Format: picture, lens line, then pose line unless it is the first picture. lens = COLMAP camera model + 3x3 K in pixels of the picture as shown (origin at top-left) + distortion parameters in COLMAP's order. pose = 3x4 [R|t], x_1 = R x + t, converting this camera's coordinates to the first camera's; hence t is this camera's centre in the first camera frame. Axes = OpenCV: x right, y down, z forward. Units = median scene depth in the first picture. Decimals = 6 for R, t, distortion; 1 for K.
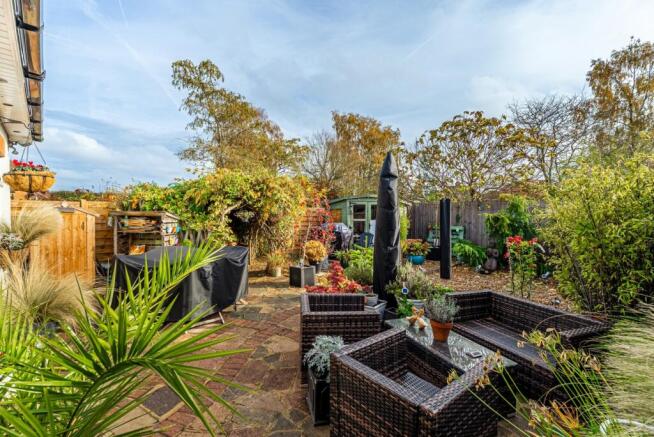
lens RADIAL K [[296.6, 0, 323.3], [0, 296.6, 219.7], [0, 0, 1]] dist [0.000402, 0.000365]
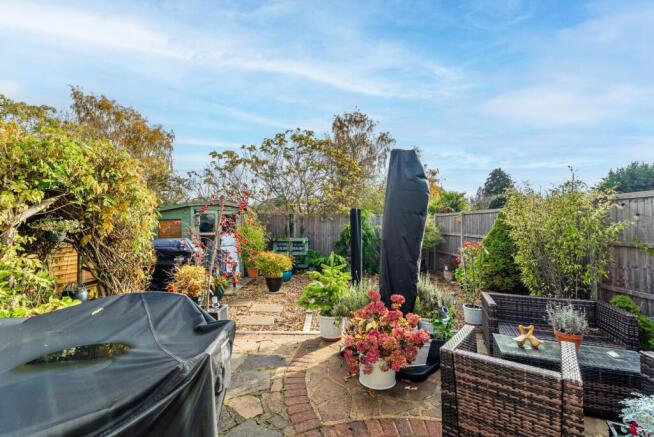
lens RADIAL K [[296.6, 0, 329.9], [0, 296.6, 213.6], [0, 0, 1]] dist [0.000402, 0.000365]
pose [[0.676106, 0.027798, 0.736280, -0.217215], [0.022663, 0.998031, -0.058491, 0.000640], [-0.736456, 0.056233, 0.674144, 0.237097]]
